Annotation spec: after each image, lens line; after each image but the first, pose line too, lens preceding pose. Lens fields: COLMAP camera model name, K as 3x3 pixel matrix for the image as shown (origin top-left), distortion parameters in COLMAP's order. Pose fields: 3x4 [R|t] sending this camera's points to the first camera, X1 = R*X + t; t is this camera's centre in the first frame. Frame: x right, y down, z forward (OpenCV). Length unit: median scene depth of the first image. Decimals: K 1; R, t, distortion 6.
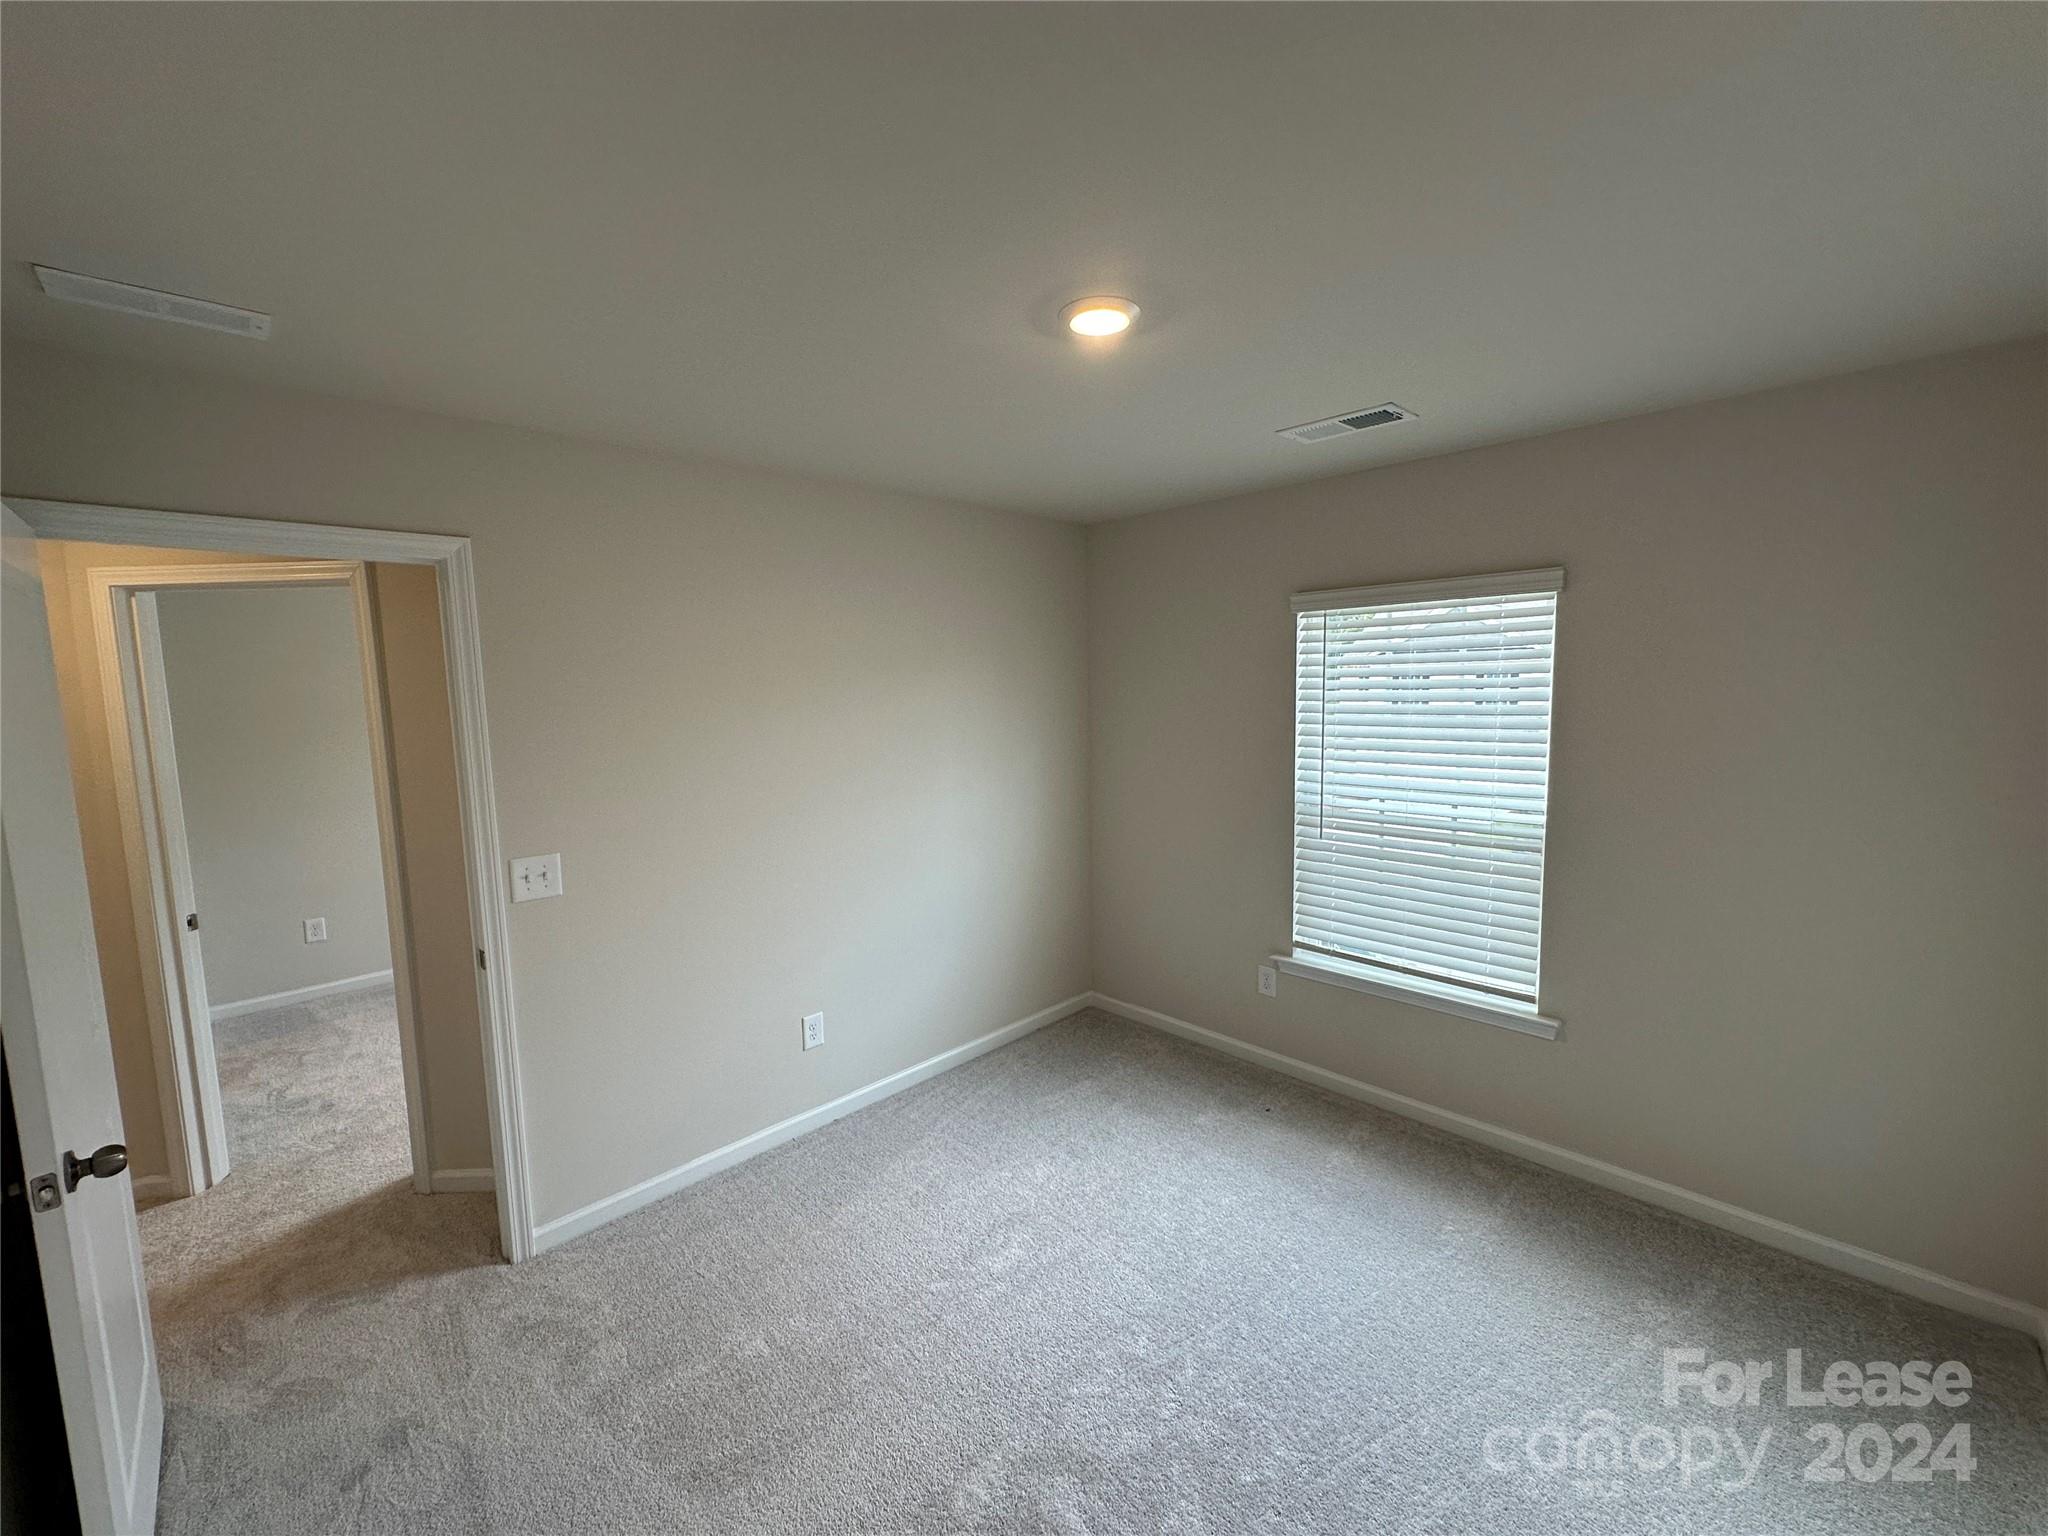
lens RADIAL K [[820.7, 0, 1017.5], [0, 820.7, 770.8], [0, 0, 1]] dist [-0.000544, 0.000730]
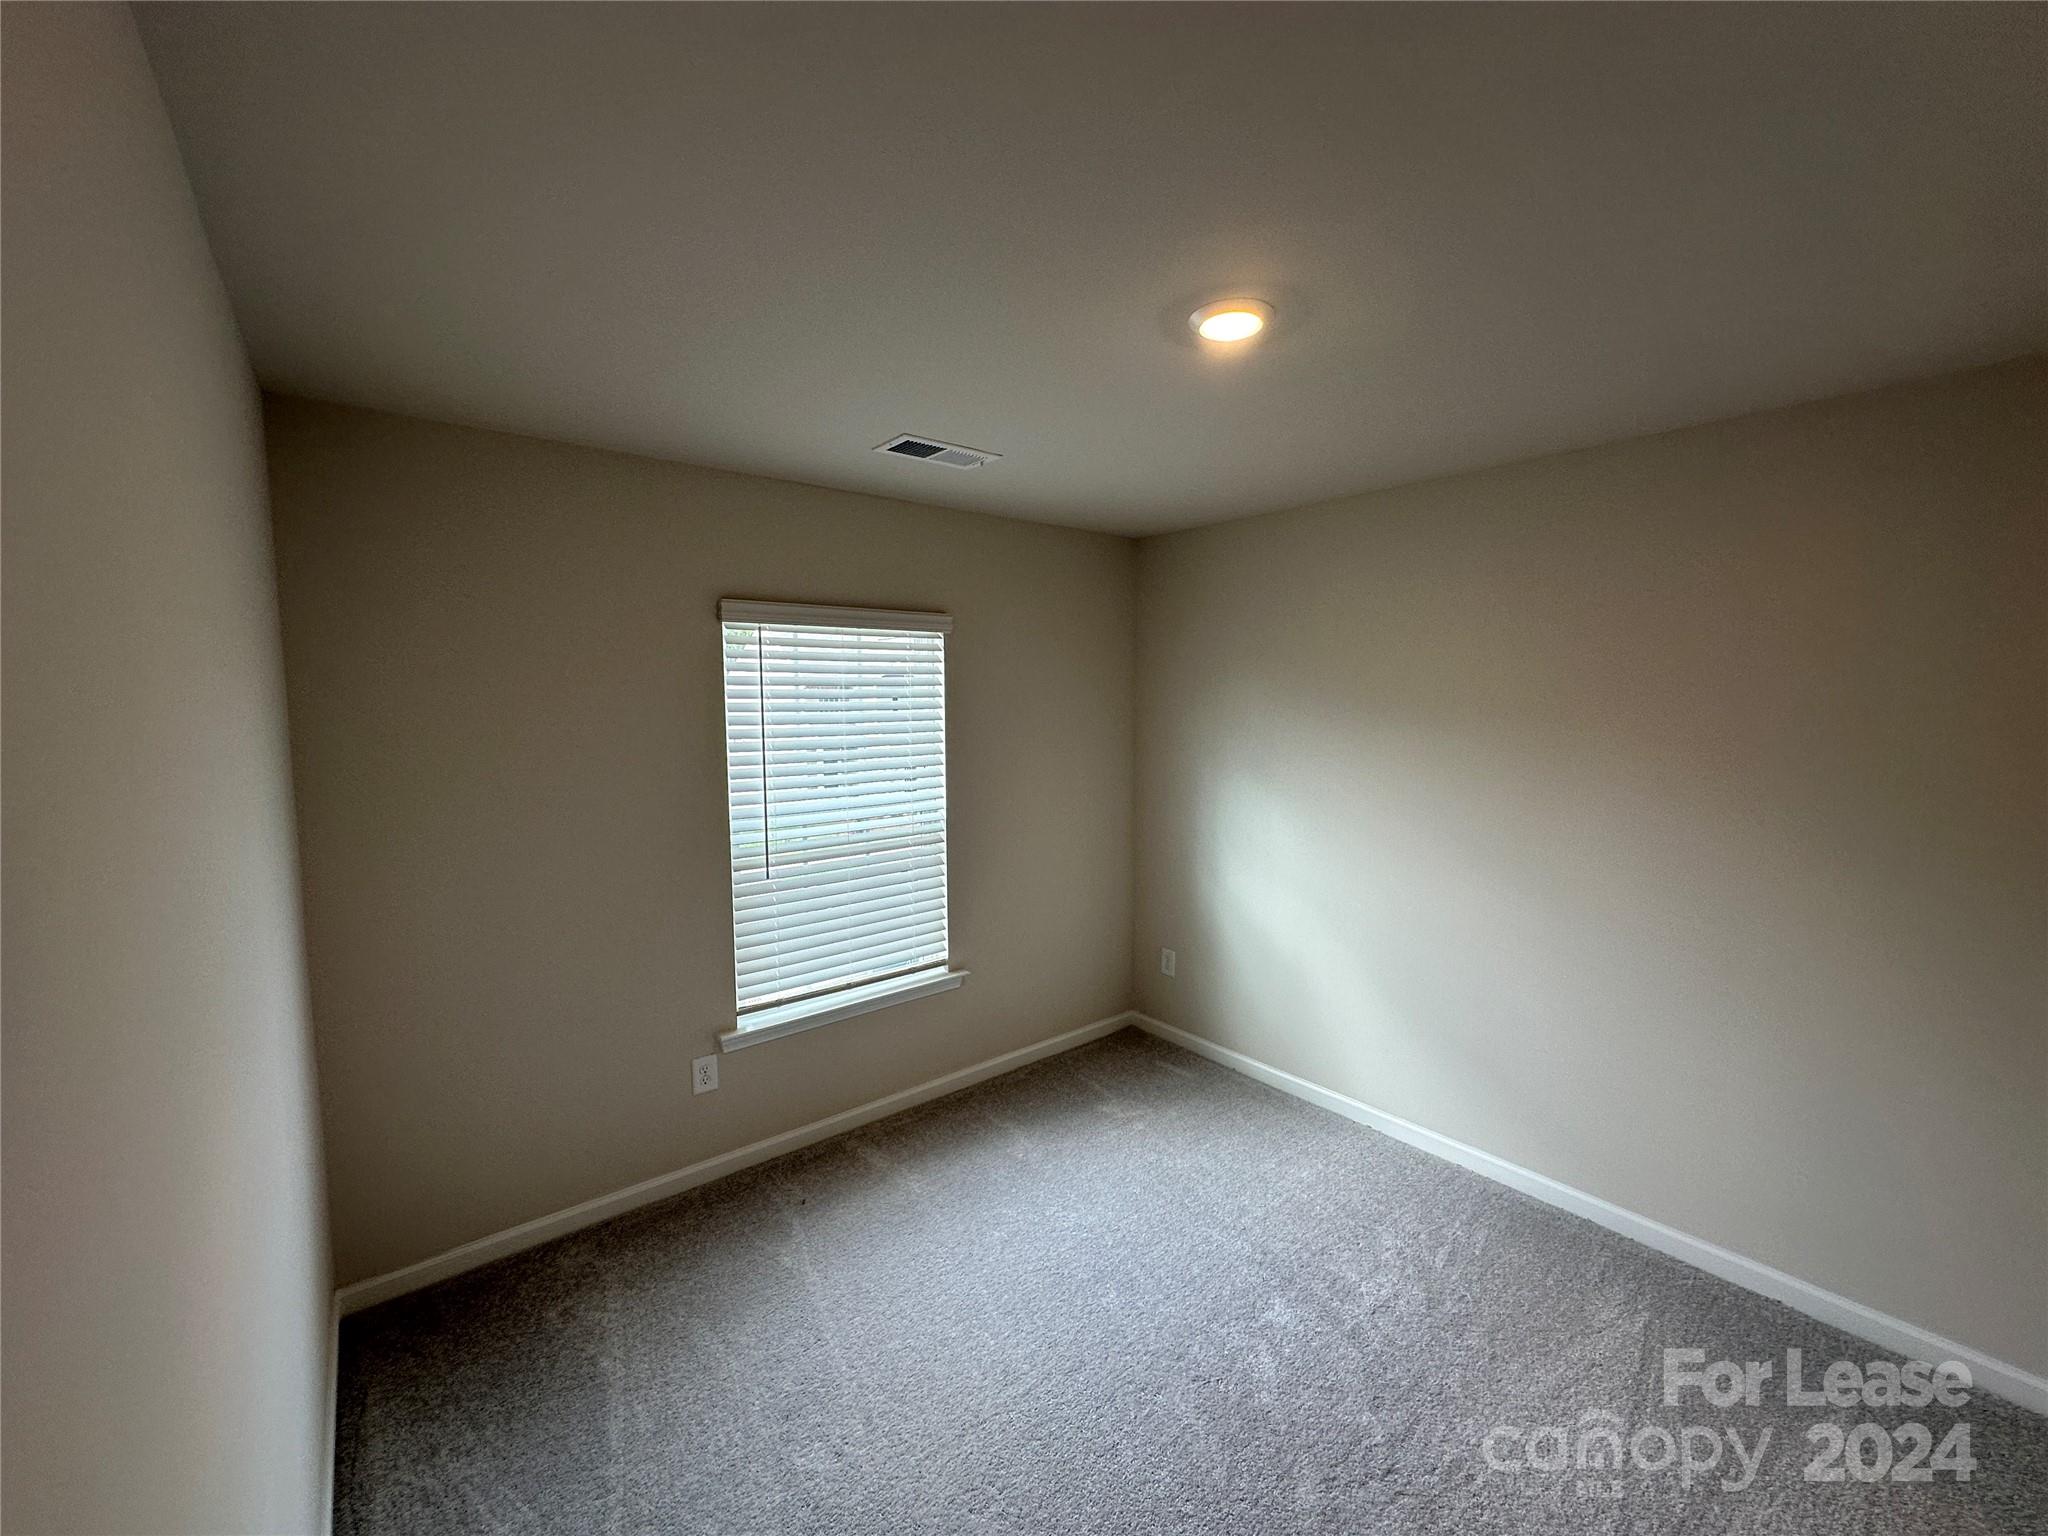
lens RADIAL K [[820.7, 0, 1030.1], [0, 820.7, 785.8], [0, 0, 1]] dist [-0.000544, 0.000730]
pose [[0.073367, -0.073547, 0.994589, -0.529954], [0.120761, 0.990594, 0.064343, -0.044387], [-0.989967, 0.115387, 0.081558, 0.689503]]
